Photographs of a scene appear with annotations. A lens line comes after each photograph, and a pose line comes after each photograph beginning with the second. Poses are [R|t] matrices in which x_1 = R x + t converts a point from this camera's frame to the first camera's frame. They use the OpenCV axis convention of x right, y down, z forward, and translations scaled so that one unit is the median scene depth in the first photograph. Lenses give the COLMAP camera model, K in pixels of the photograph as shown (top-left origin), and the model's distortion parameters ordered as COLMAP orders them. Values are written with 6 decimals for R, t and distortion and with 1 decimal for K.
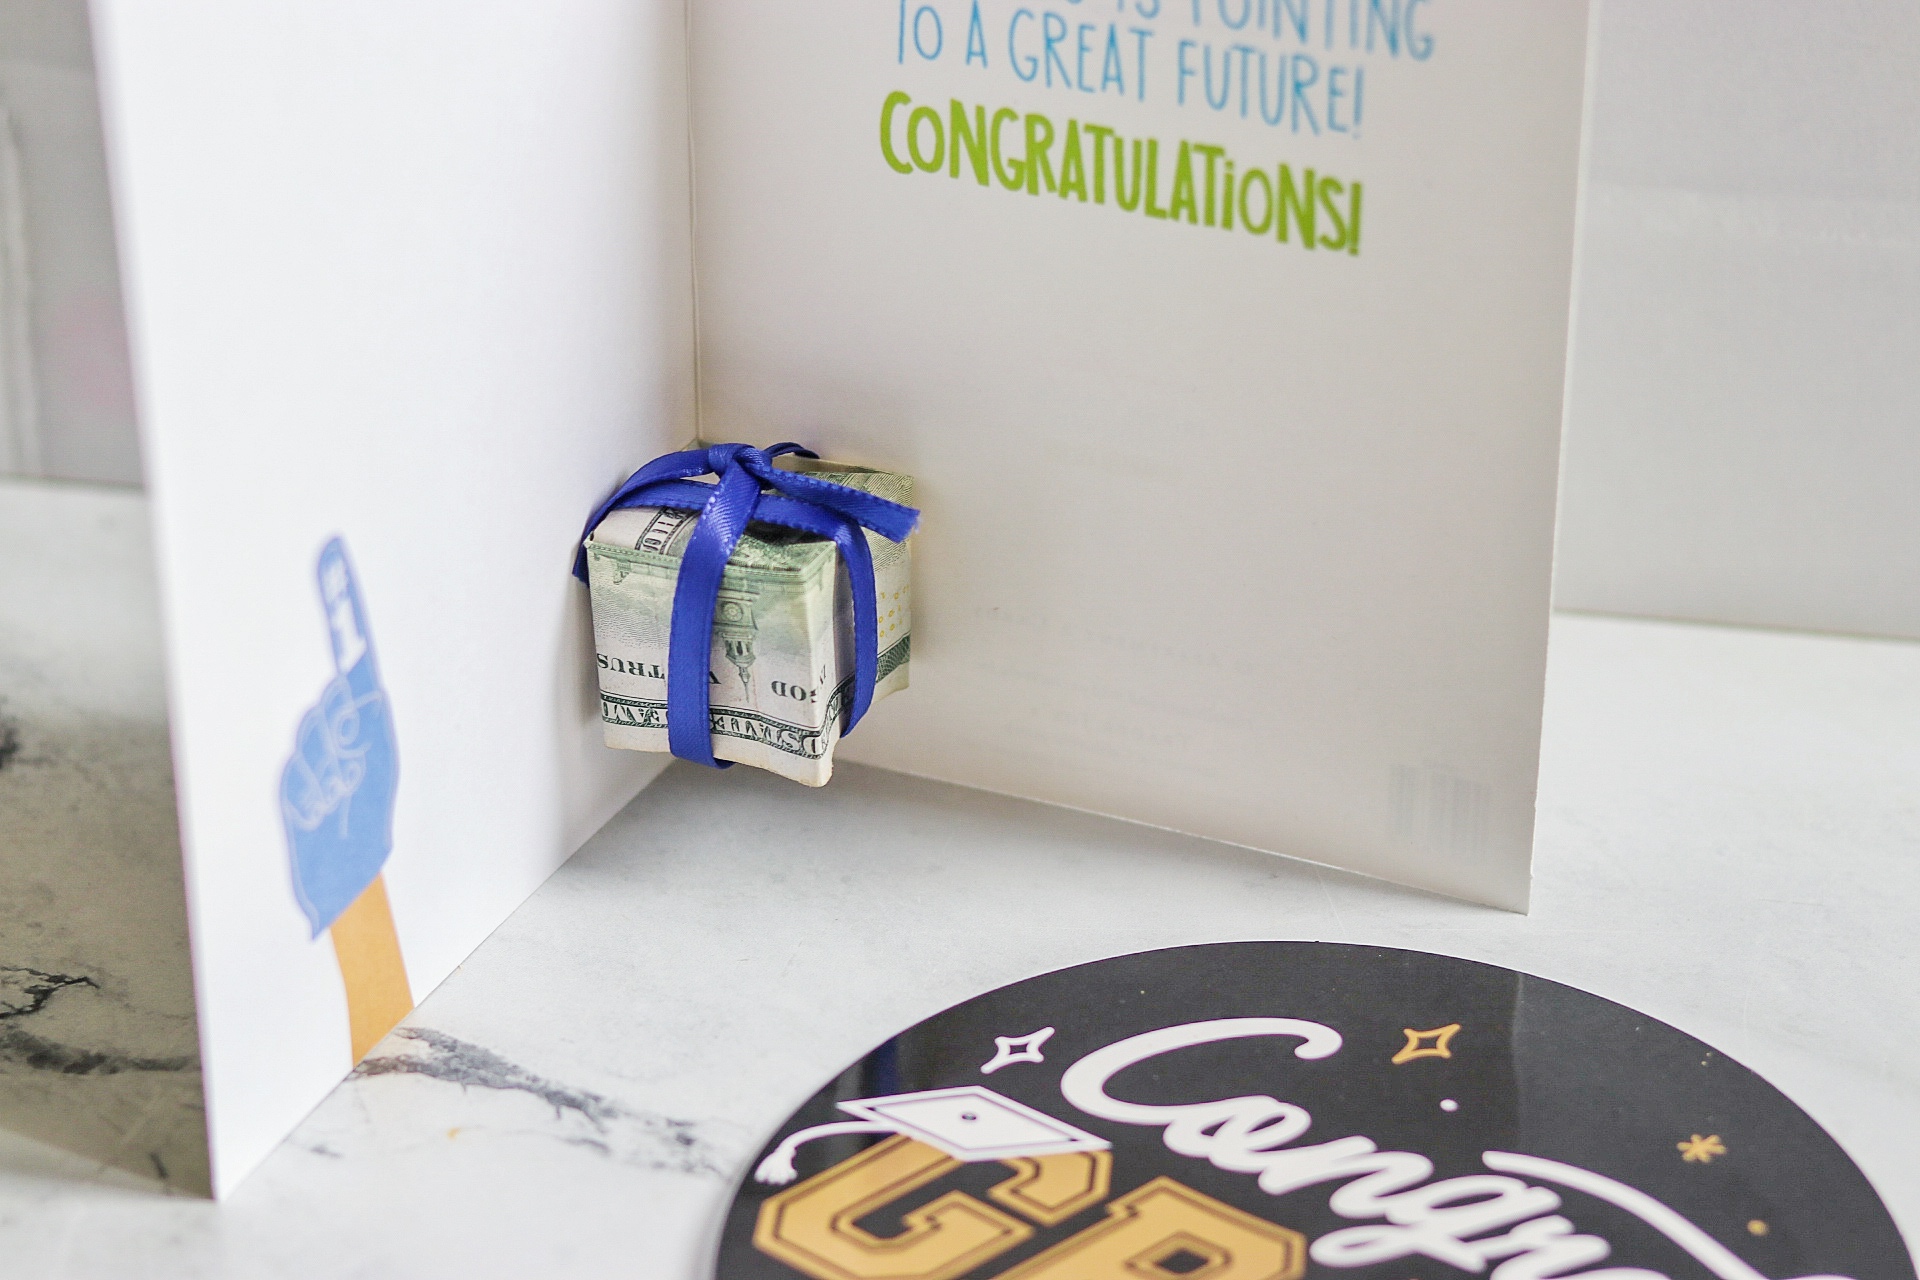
lens RADIAL K [[4727.4, 0, 960.0], [0, 4727.4, 640.0], [0, 0, 1]] dist [-0.135798, 0.246422]
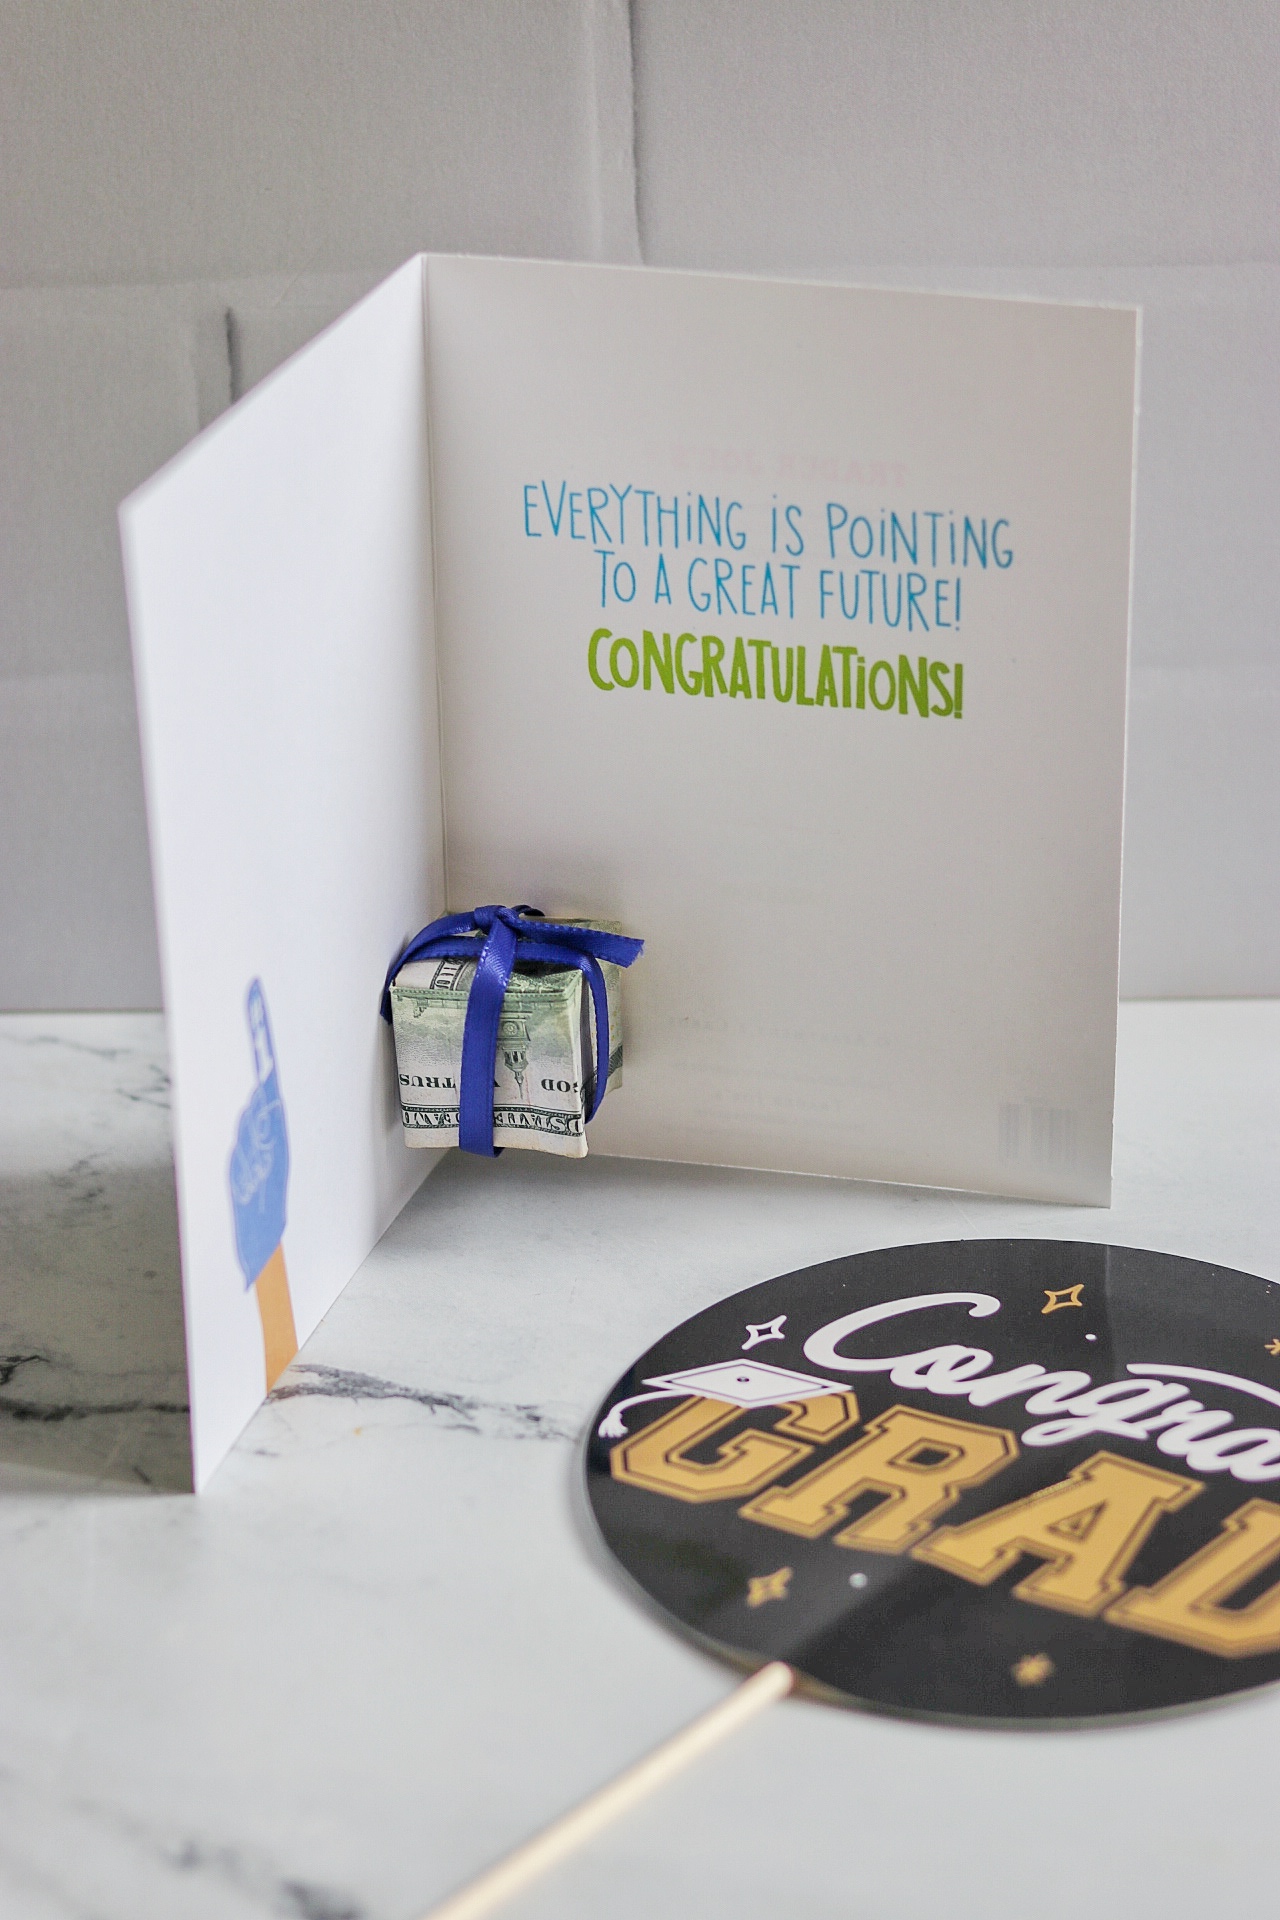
lens RADIAL K [[4727.4, 0, 581.5], [0, 4727.4, 960.4], [0, 0, 1]] dist [-0.135798, 0.246422]
pose [[0.988320, -0.086244, 0.125642, -0.198821], [0.095880, 0.992729, -0.072773, 0.075423], [-0.118452, 0.083969, 0.989403, -0.322447]]
